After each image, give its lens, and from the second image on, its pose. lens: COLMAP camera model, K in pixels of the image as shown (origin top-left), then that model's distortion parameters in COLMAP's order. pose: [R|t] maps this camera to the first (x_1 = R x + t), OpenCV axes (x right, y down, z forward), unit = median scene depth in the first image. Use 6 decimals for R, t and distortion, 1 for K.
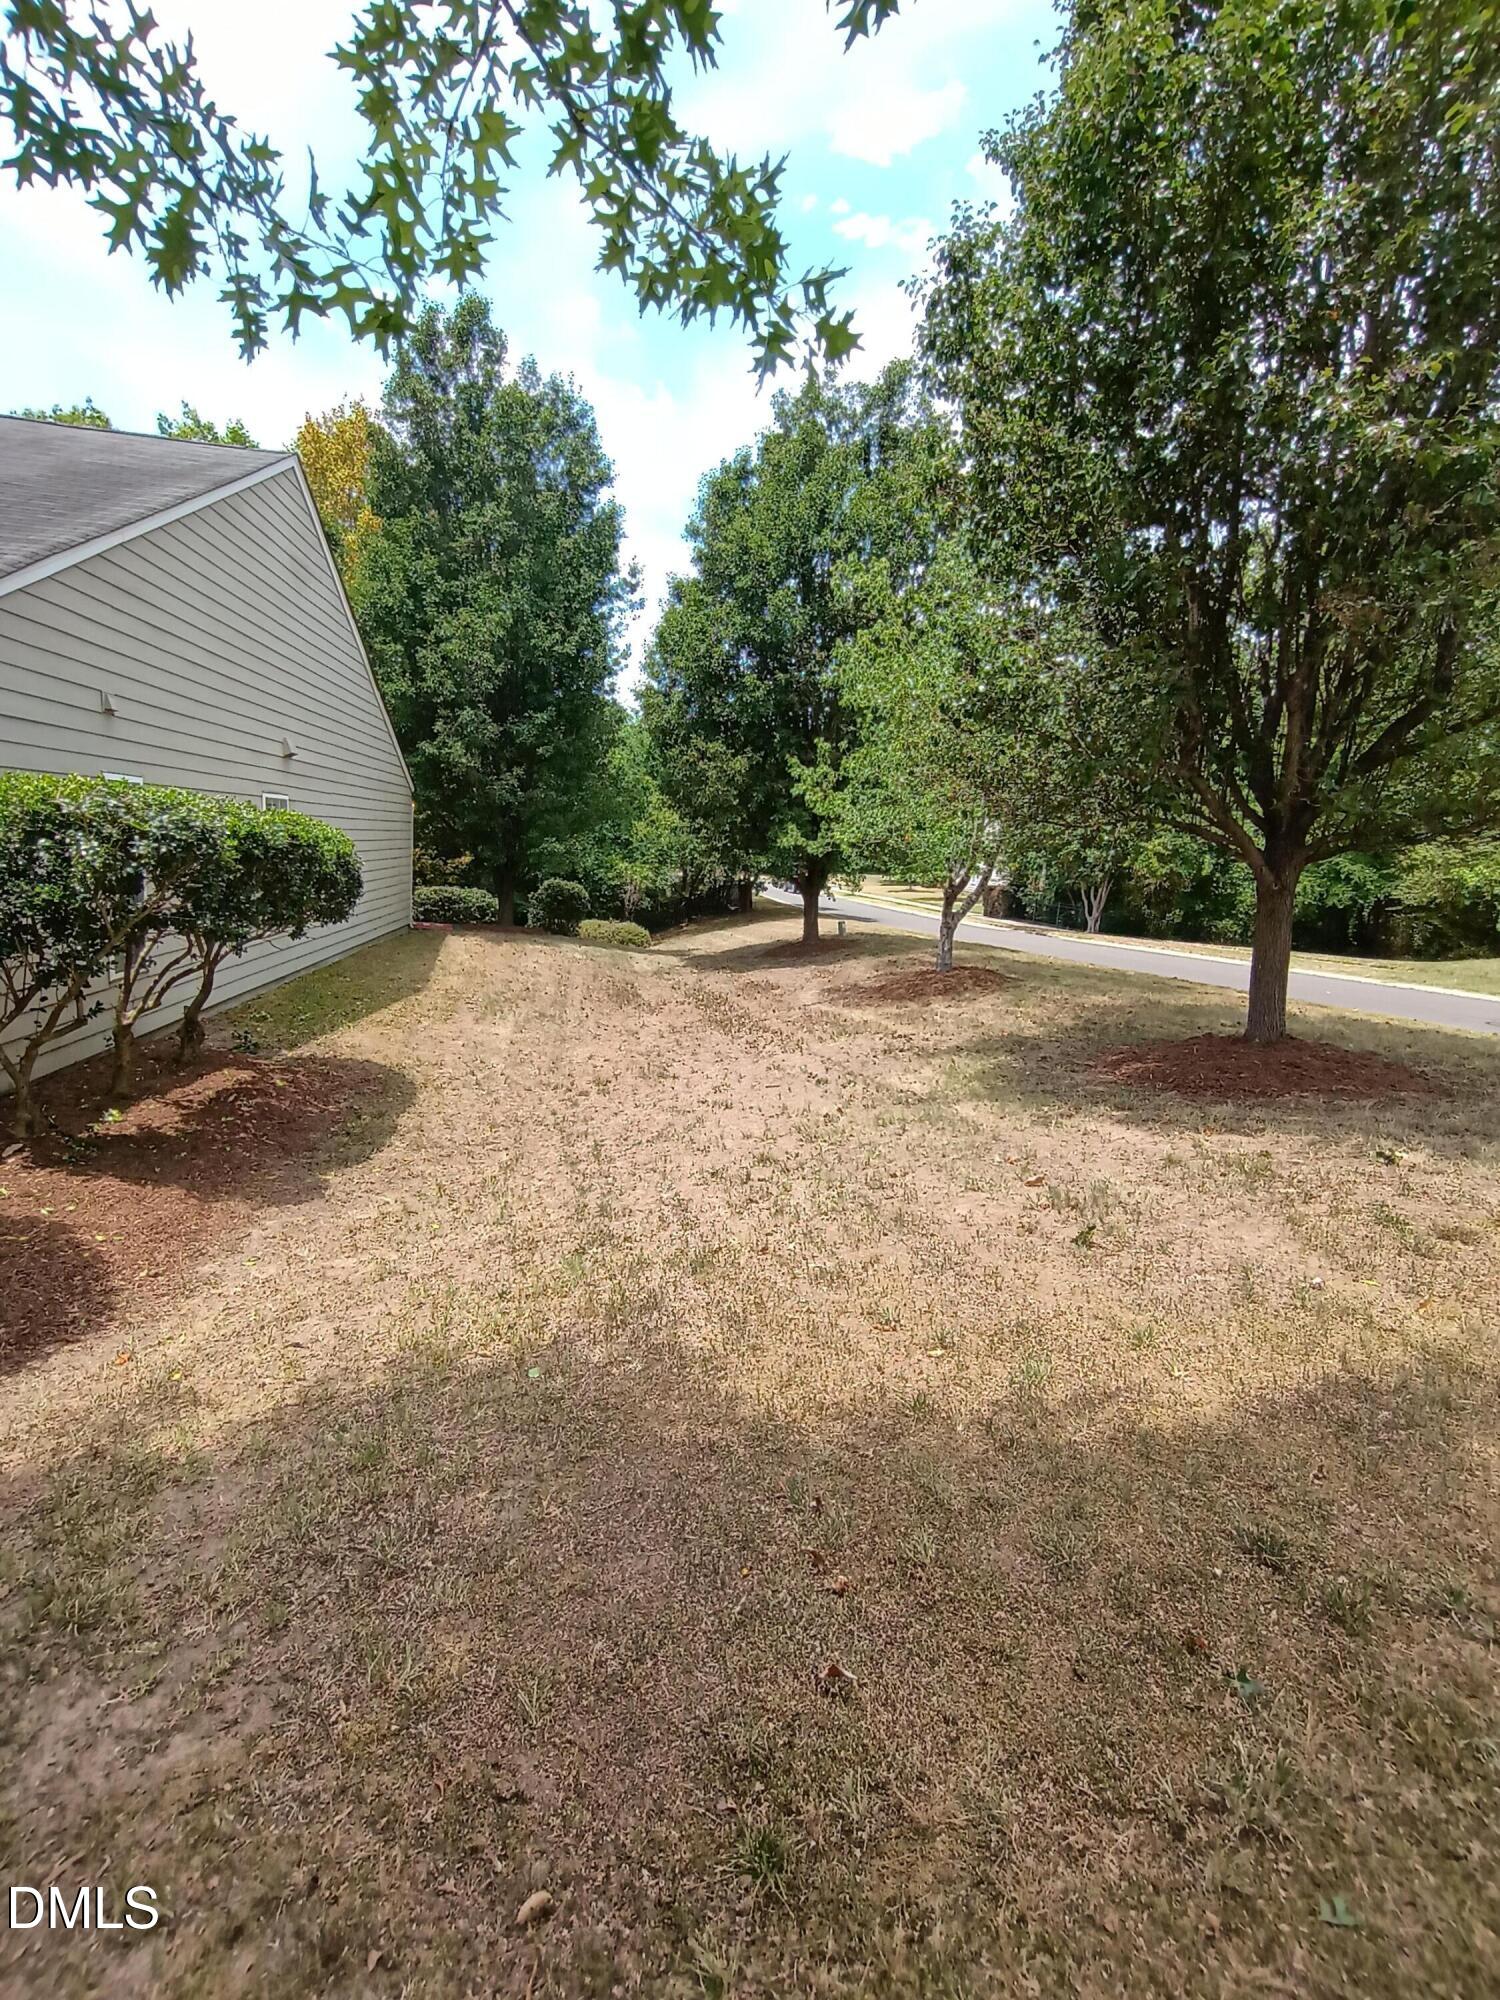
lens RADIAL K [[921.6, 0, 751.3], [0, 921.6, 1002.1], [0, 0, 1]] dist [-0.006837, 0.005556]
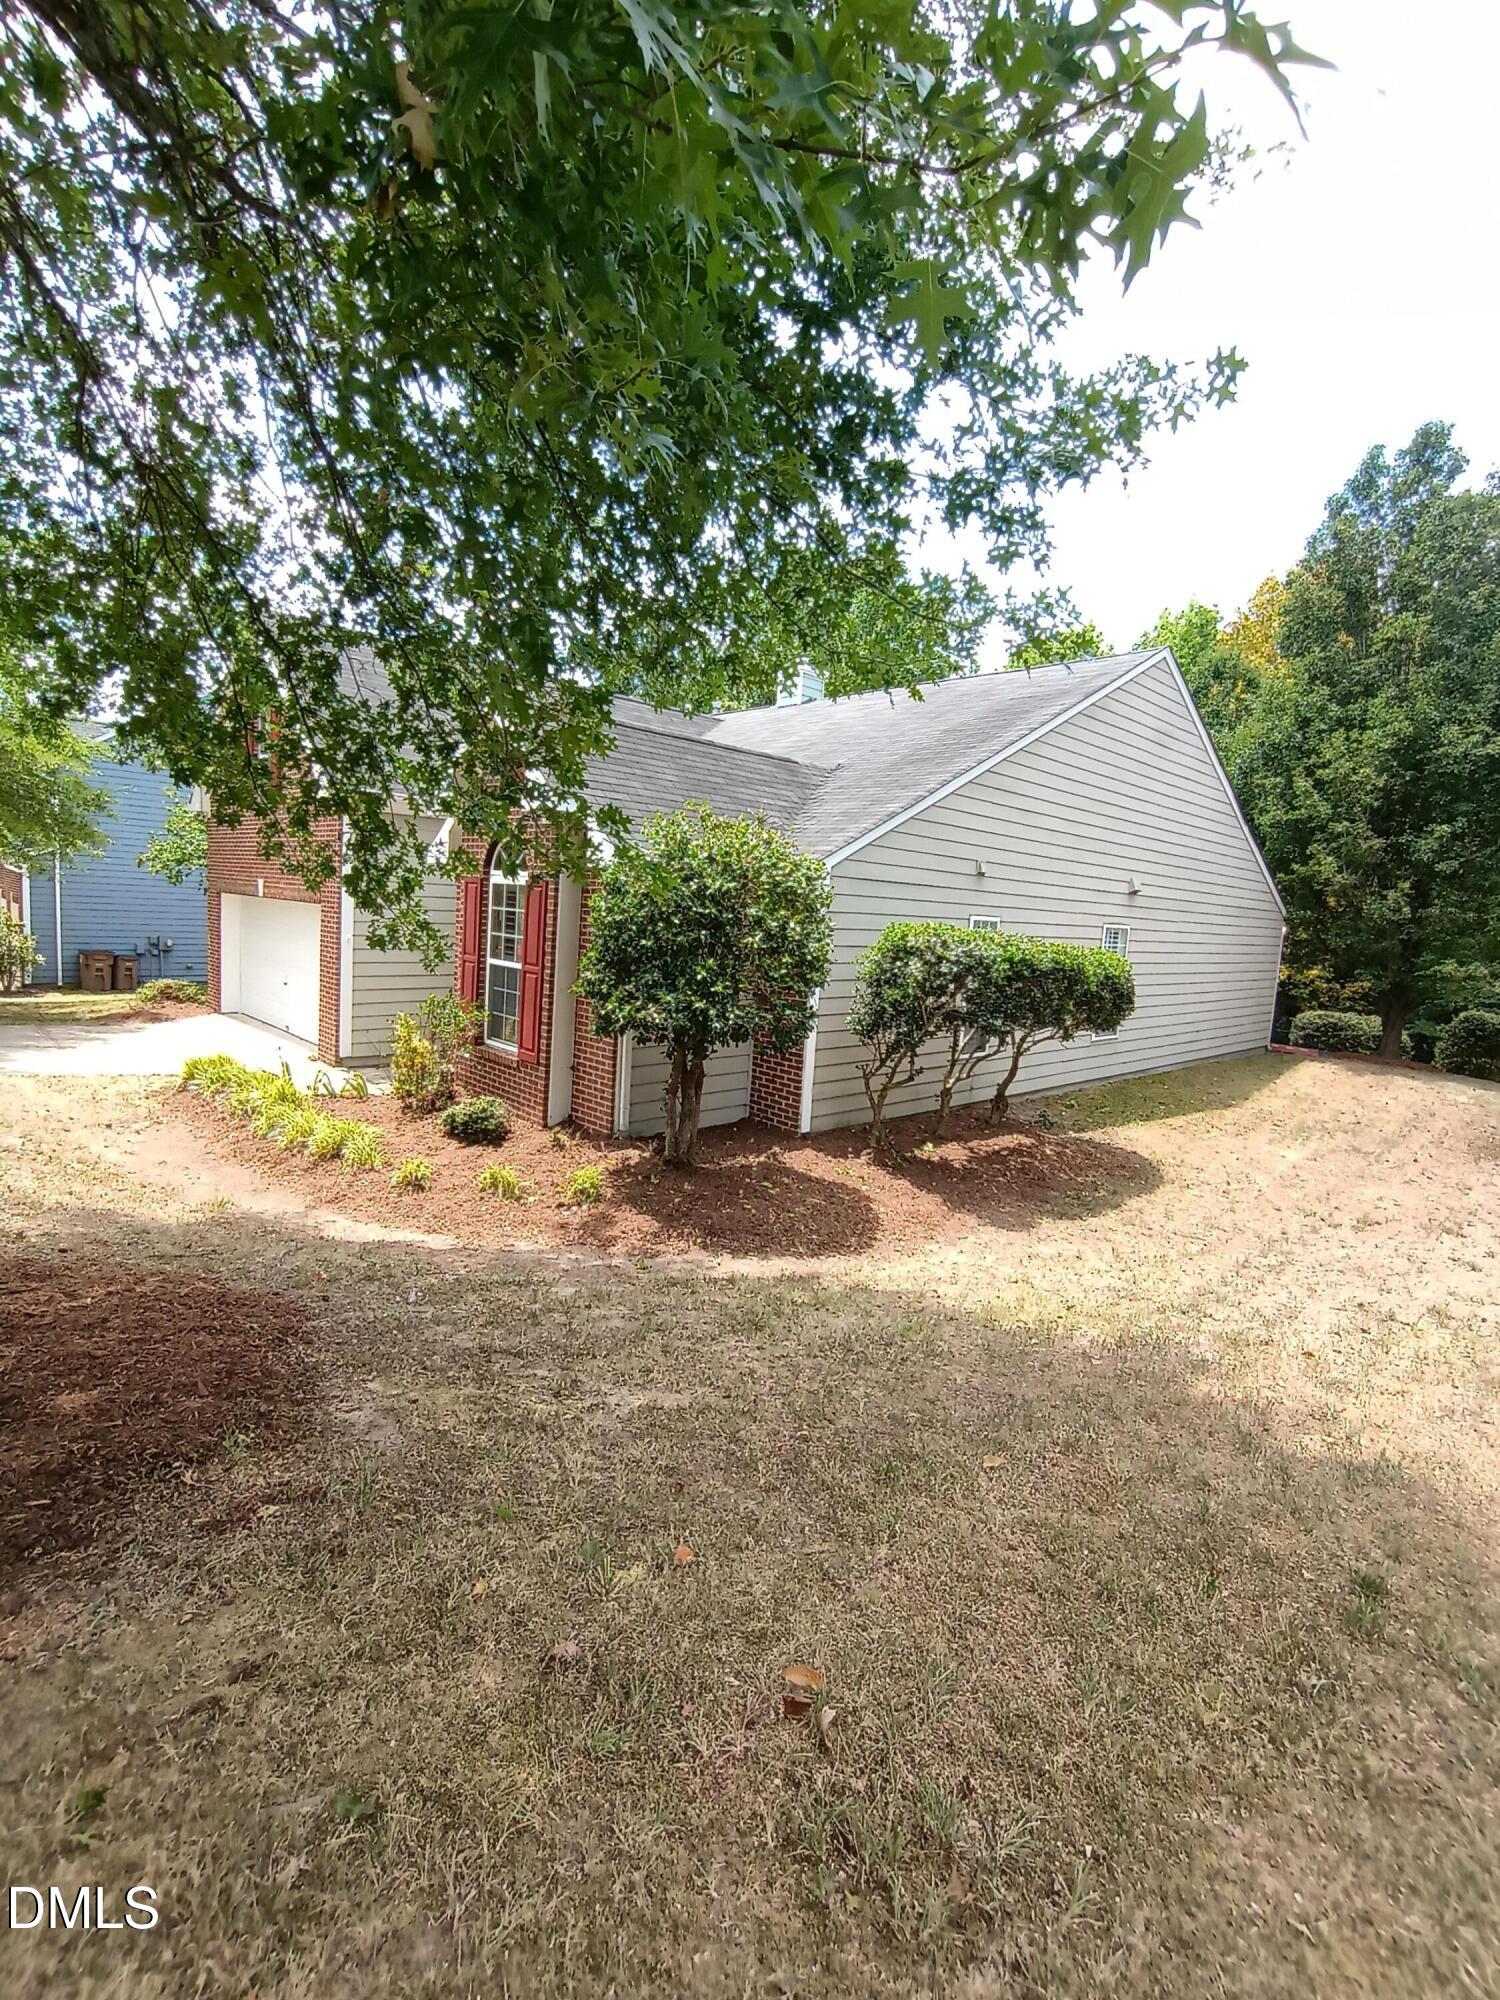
lens RADIAL K [[921.6, 0, 751.3], [0, 921.6, 1002.1], [0, 0, 1]] dist [-0.006837, 0.005556]
pose [[0.592103, 0.047584, -0.804456, 0.291256], [-0.150169, 0.987285, -0.052130, 0.013212], [0.791747, 0.151671, 0.591720, -0.122267]]
